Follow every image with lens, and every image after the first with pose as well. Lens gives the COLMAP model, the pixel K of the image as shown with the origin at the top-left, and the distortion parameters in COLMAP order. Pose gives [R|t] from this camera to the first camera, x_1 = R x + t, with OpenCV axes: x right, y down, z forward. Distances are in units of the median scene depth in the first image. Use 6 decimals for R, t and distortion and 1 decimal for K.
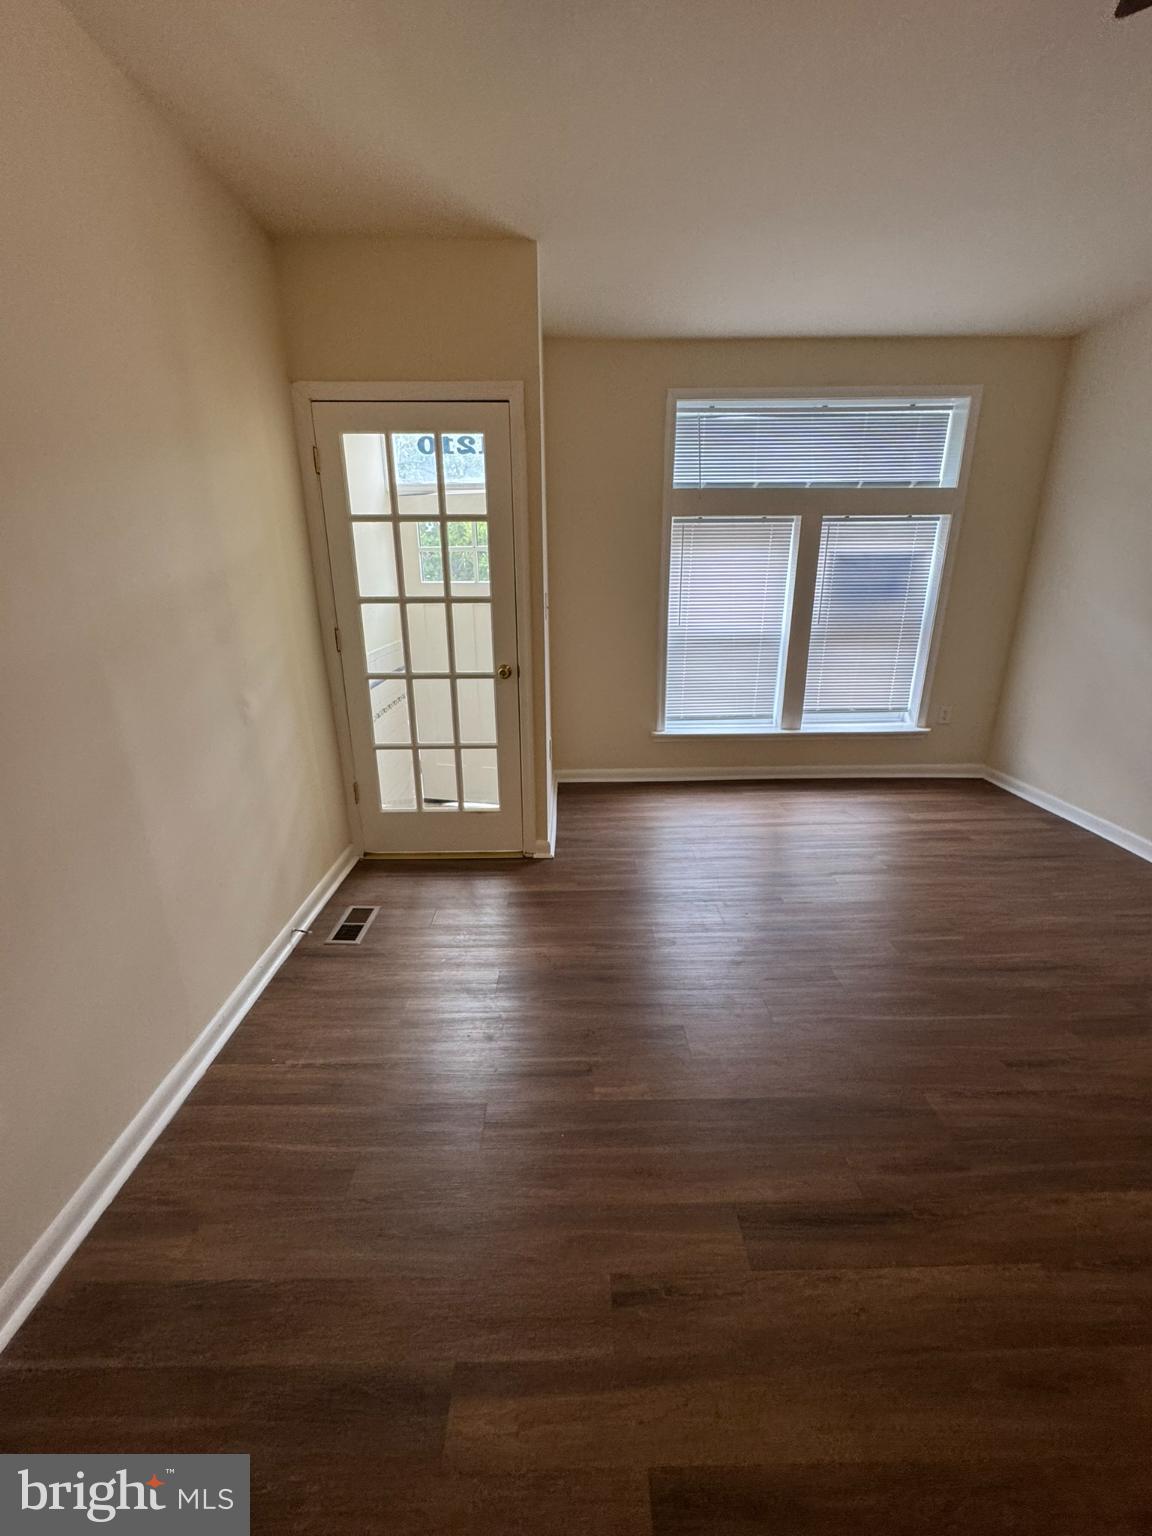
lens RADIAL K [[616.3, 0, 576.7], [0, 616.3, 761.1], [0, 0, 1]] dist [-0.001327, 0.000299]
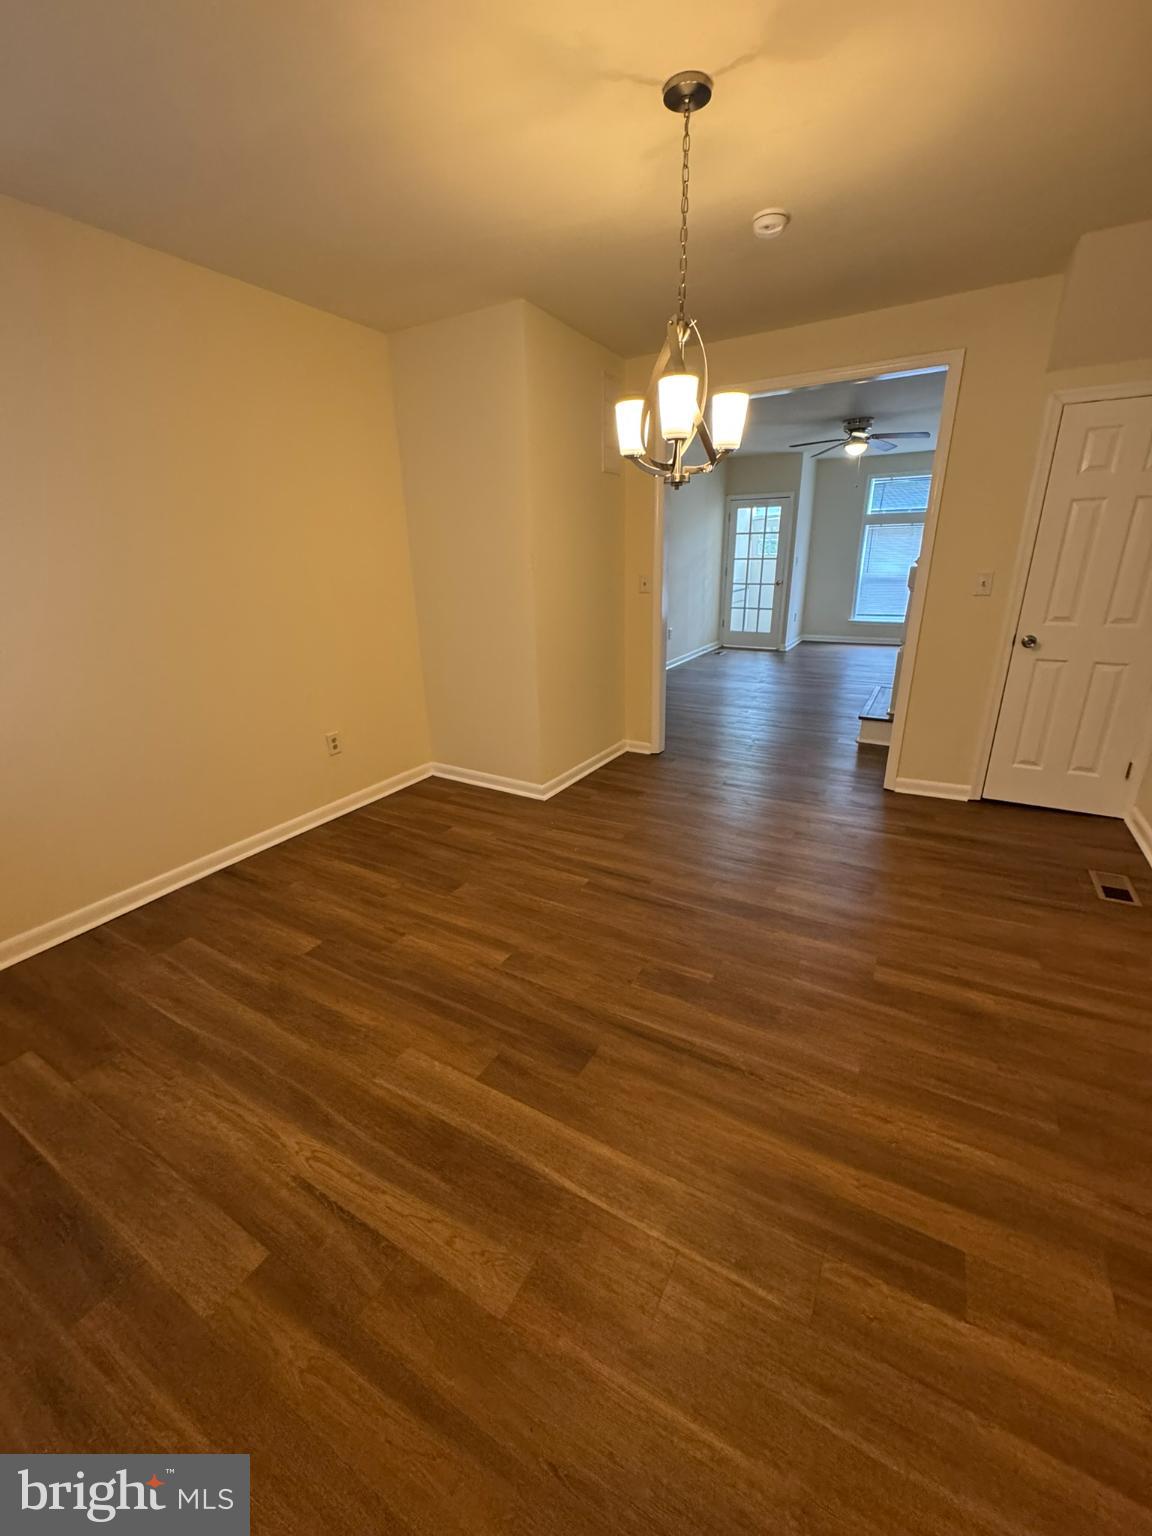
lens RADIAL K [[616.3, 0, 567.5], [0, 616.3, 762.0], [0, 0, 1]] dist [-0.001327, 0.000299]
pose [[0.850119, 0.150016, -0.504770, 0.690172], [-0.143584, 0.988277, 0.051893, 0.746847], [0.506637, 0.028362, 0.861693, -2.194626]]
